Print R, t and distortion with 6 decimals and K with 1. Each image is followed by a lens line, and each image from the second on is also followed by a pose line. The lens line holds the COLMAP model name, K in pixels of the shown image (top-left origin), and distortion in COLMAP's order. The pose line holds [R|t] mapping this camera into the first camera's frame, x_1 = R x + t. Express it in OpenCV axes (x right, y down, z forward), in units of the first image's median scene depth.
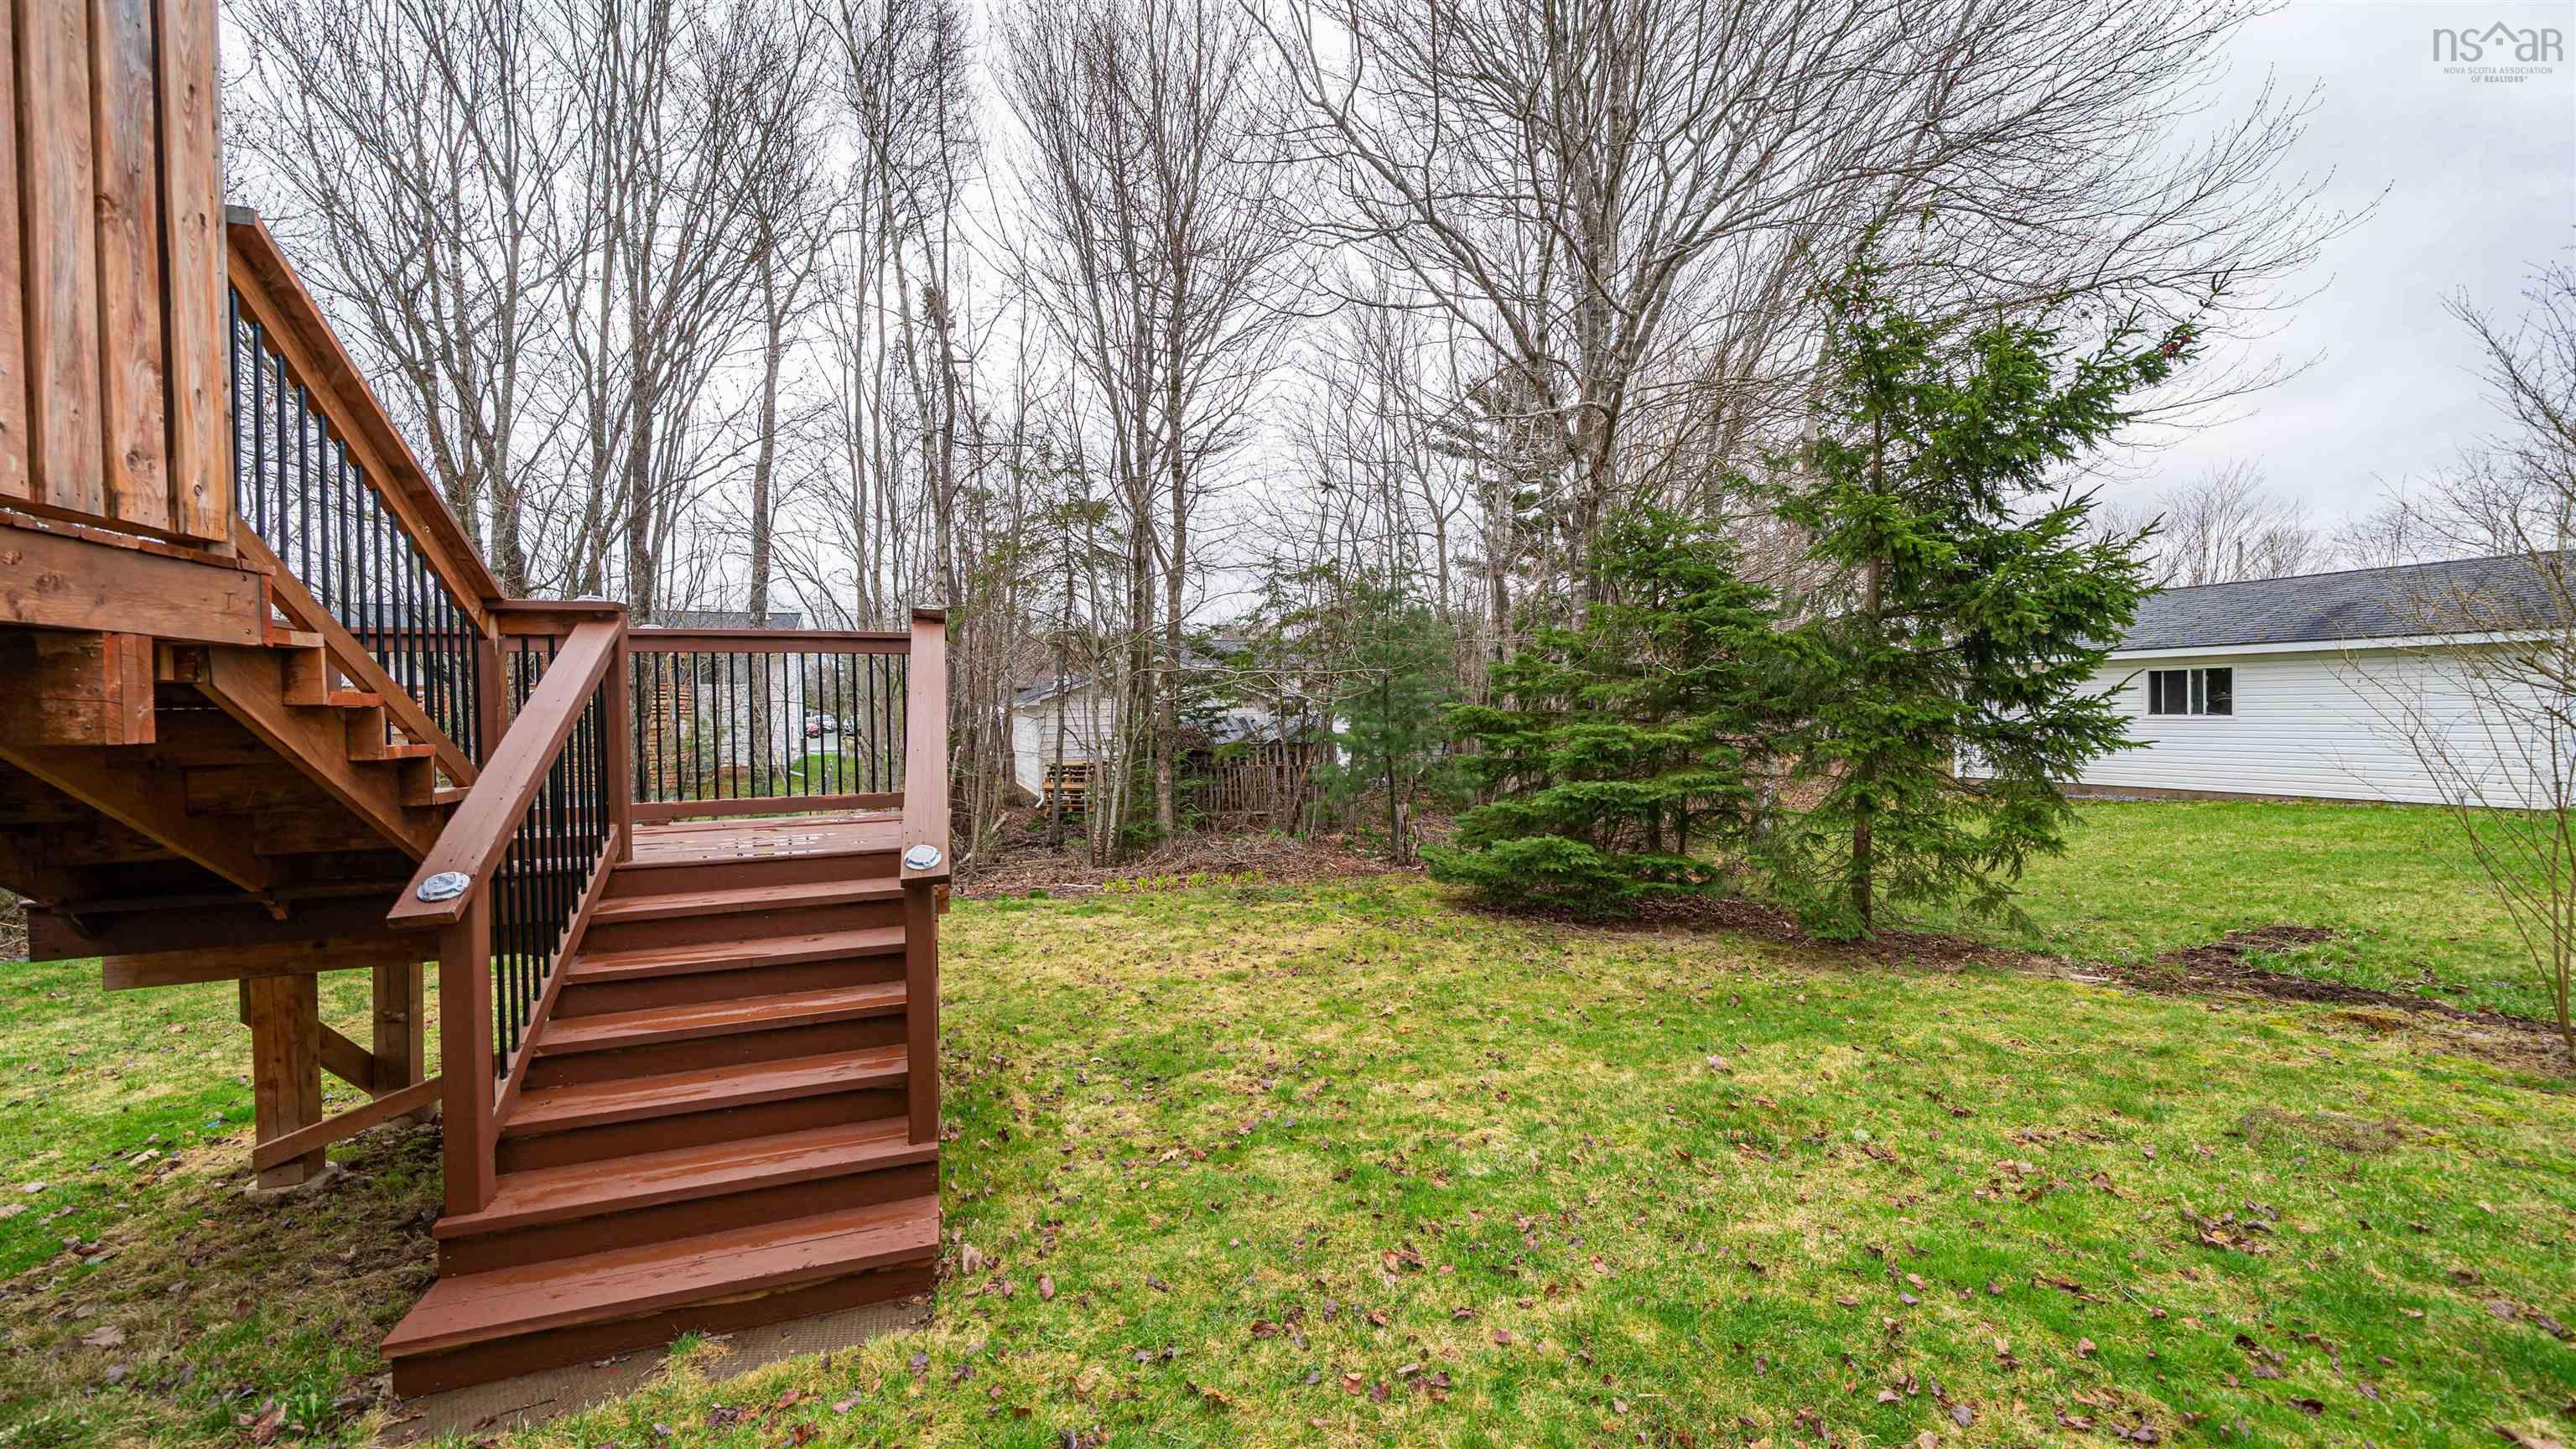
lens RADIAL K [[906.7, 0, 1287.6], [0, 906.7, 726.1], [0, 0, 1]] dist [-0.000349, -0.000001]
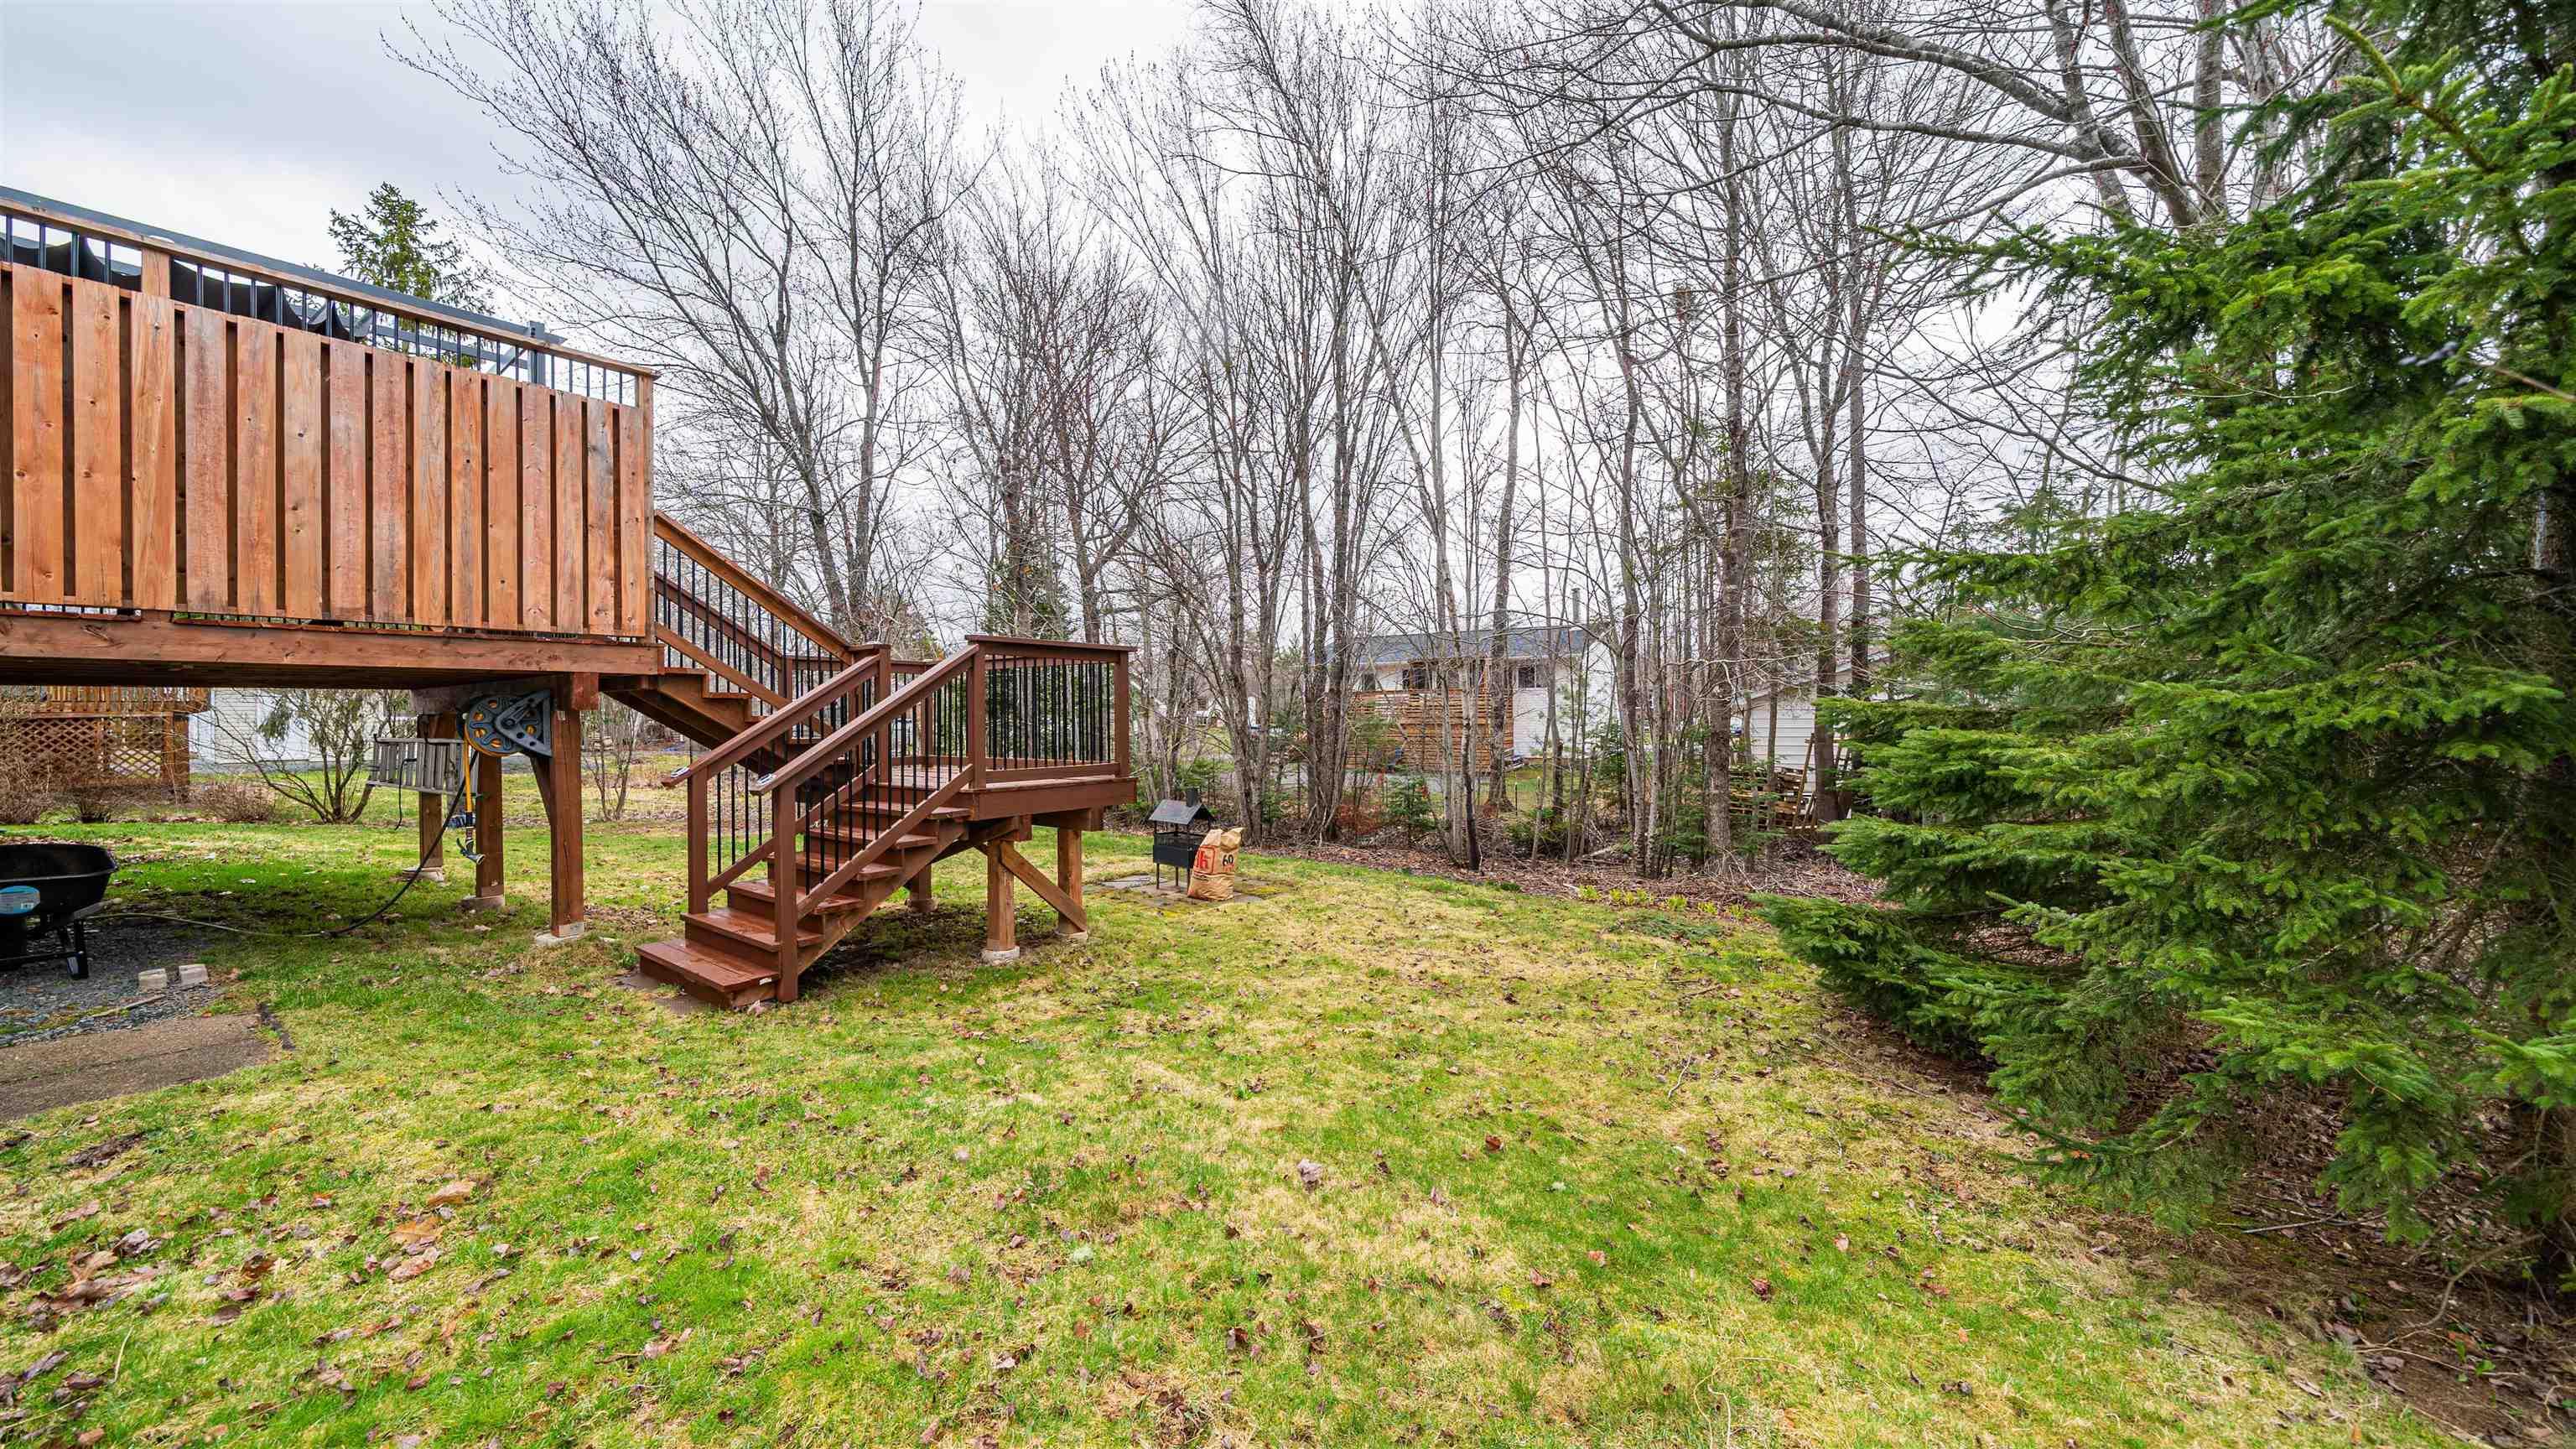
lens RADIAL K [[906.7, 0, 1287.5], [0, 906.7, 719.5], [0, 0, 1]] dist [-0.000349, -0.000001]
pose [[0.534300, 0.008137, -0.845256, 0.858570], [-0.016553, 0.999863, -0.000837, 0.006345], [0.845133, 0.014439, 0.534361, 0.468125]]
